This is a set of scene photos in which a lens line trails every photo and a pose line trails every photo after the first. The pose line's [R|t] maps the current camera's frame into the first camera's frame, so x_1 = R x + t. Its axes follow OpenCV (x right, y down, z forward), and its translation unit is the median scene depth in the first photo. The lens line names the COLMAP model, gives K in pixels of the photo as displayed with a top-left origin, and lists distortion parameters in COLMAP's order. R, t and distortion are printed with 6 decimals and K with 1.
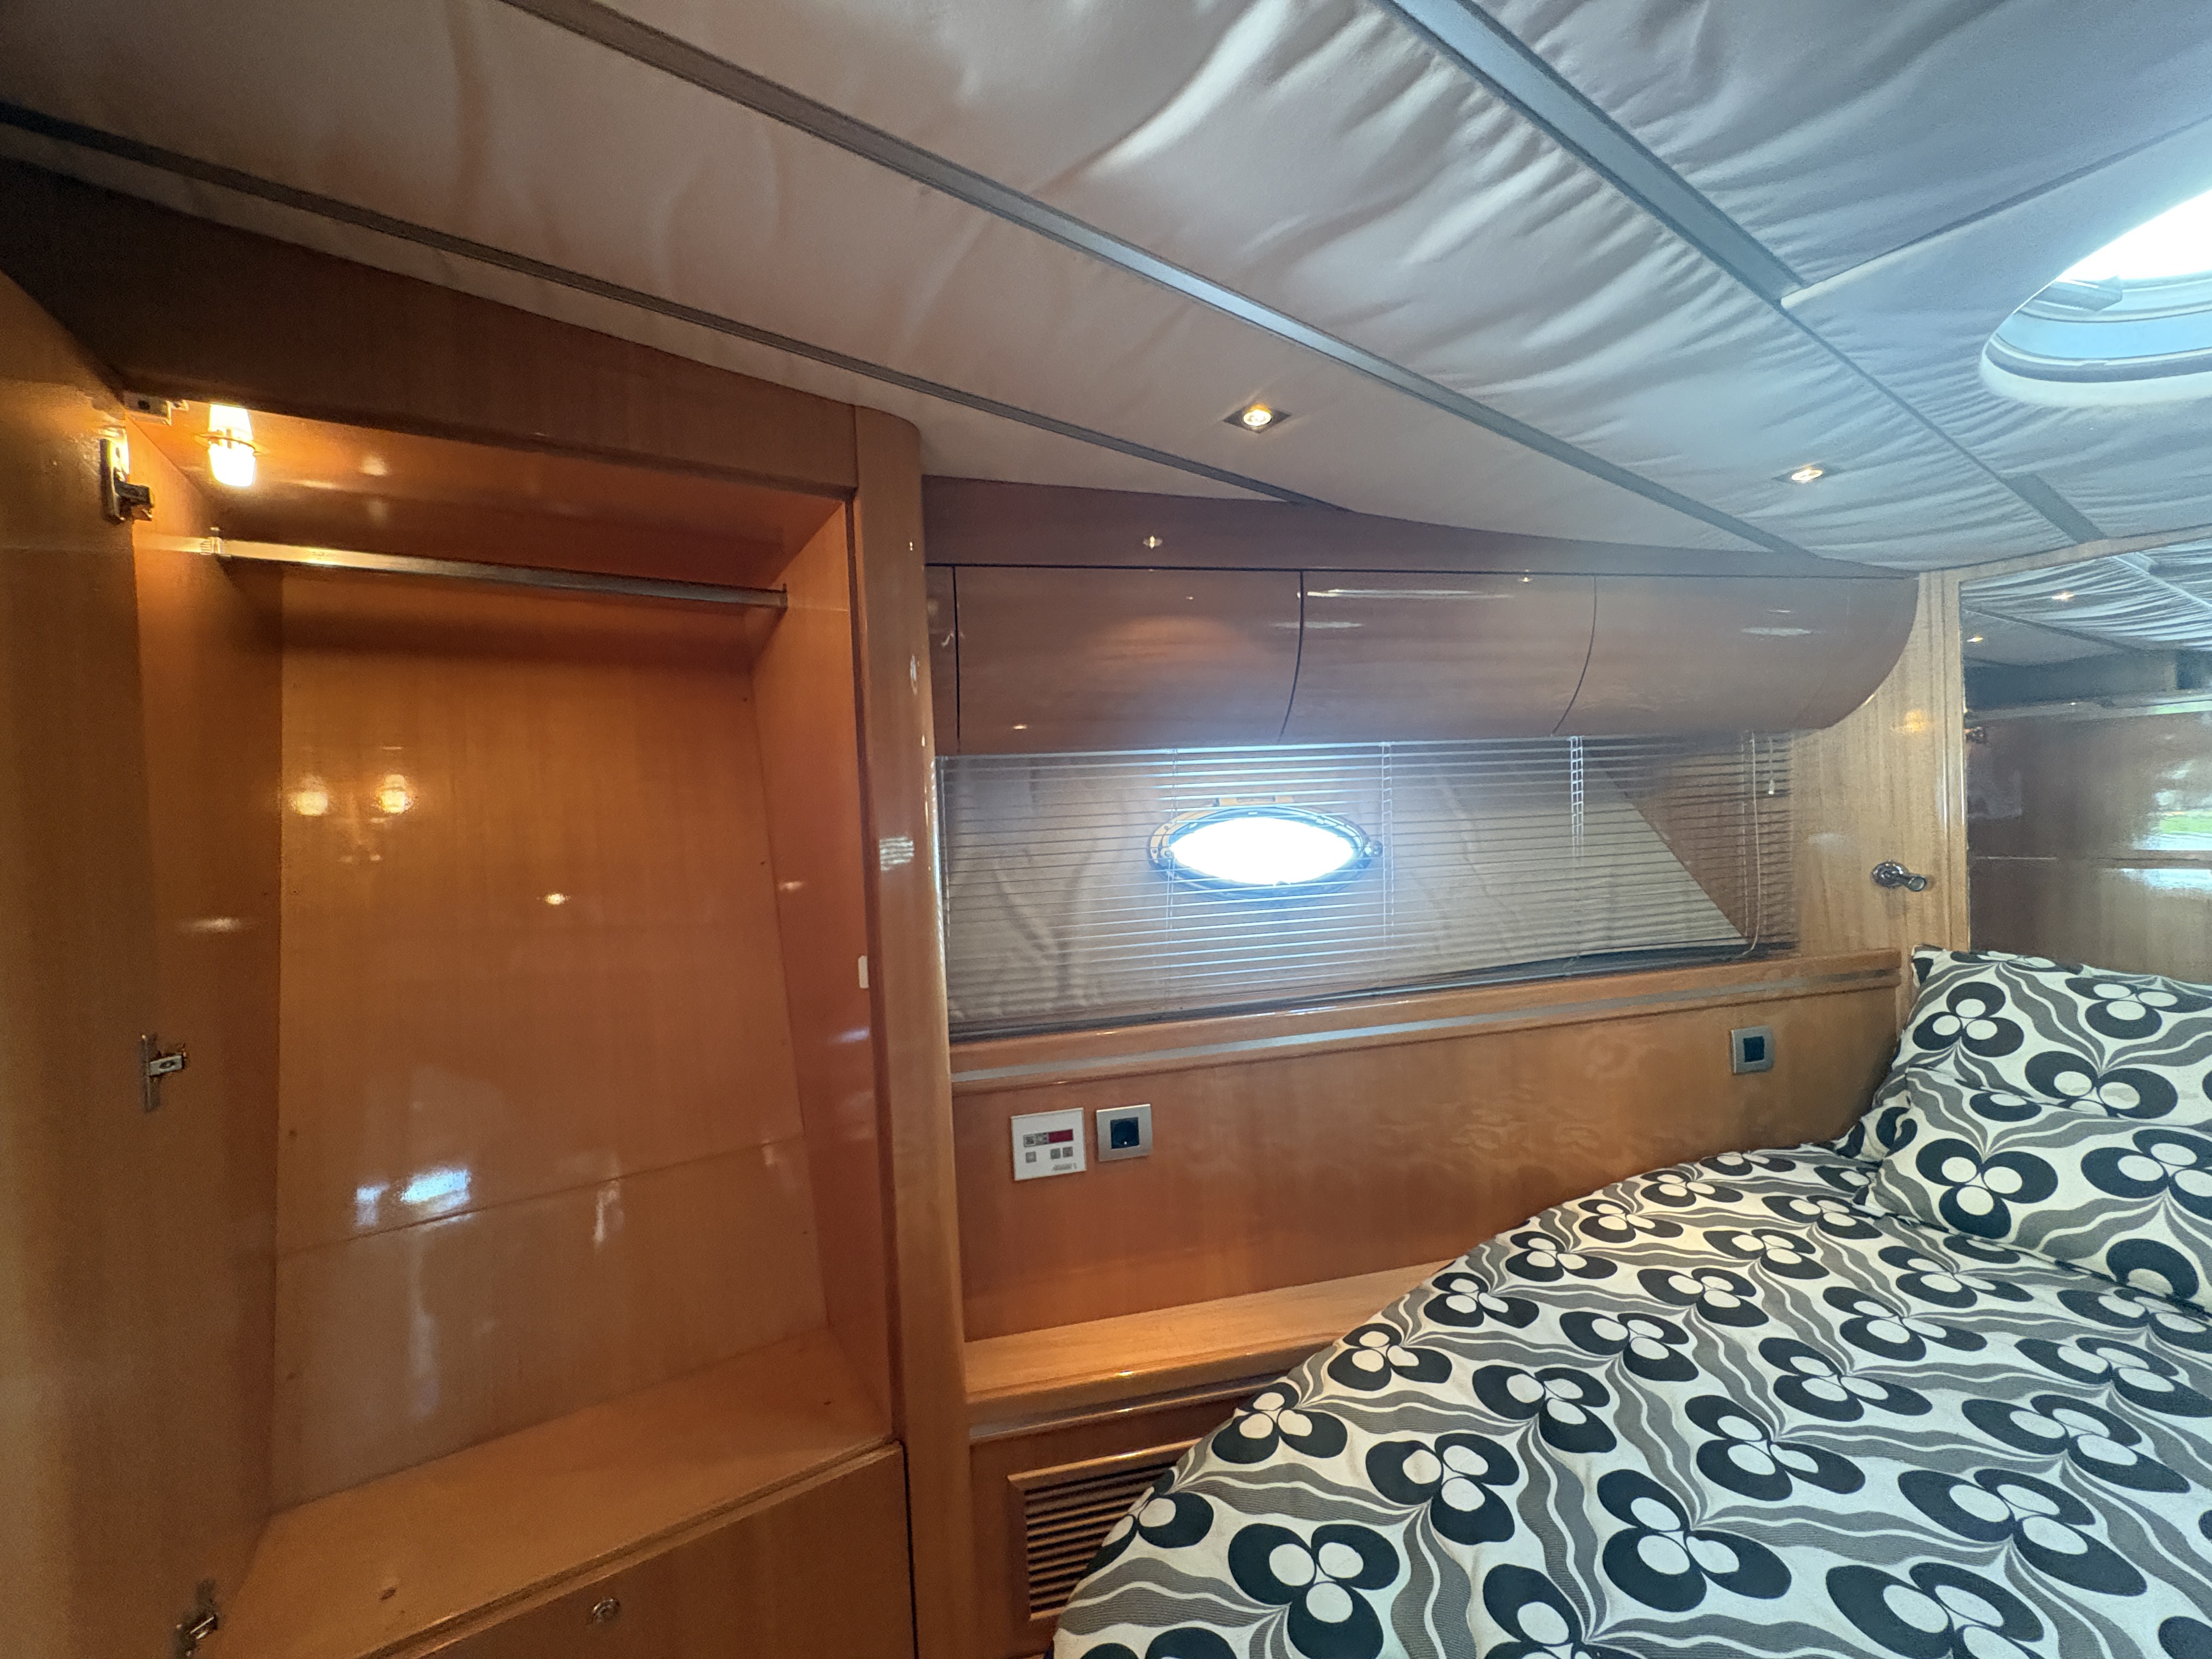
lens RADIAL K [[885.0, 0, 1106.3], [0, 885.0, 826.9], [0, 0, 1]] dist [0.001627, -0.000465]
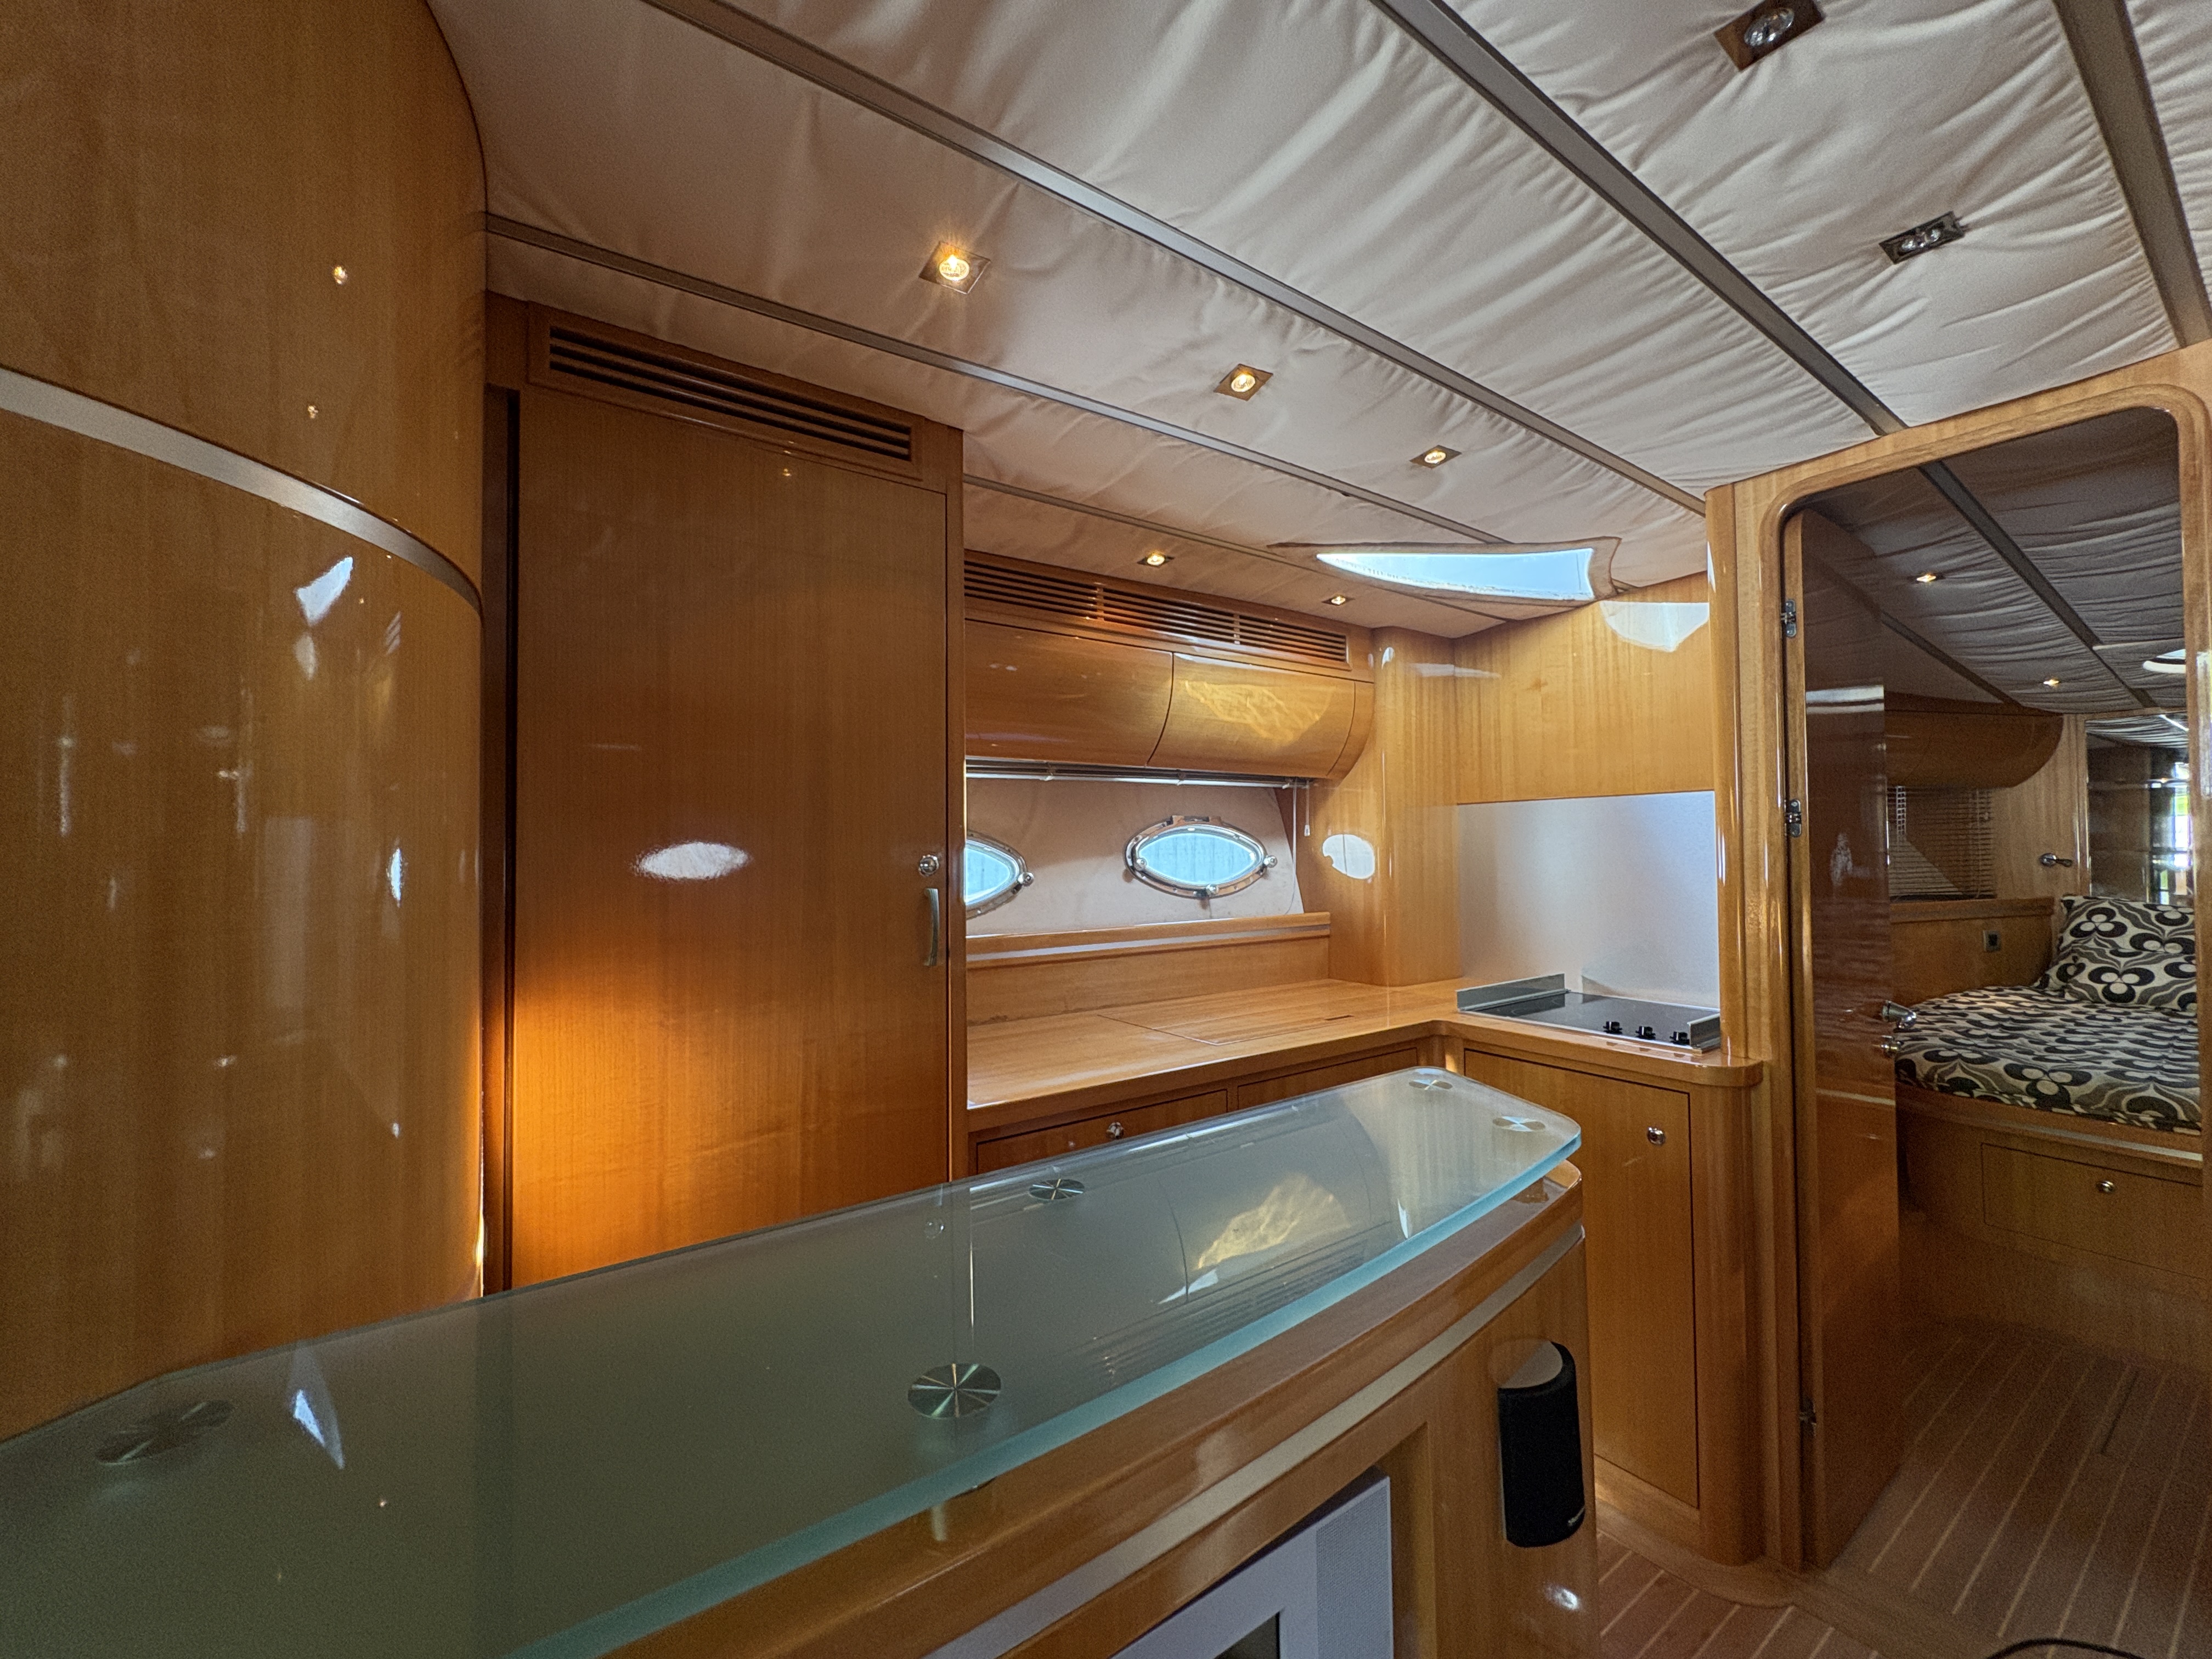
lens RADIAL K [[885.0, 0, 1106.3], [0, 885.0, 826.9], [0, 0, 1]] dist [0.001627, -0.000465]
pose [[0.998171, 0.036438, 0.048242, -1.727695], [-0.034753, 0.998772, -0.035308, 0.157187], [-0.049469, 0.033567, 0.998211, -1.163203]]
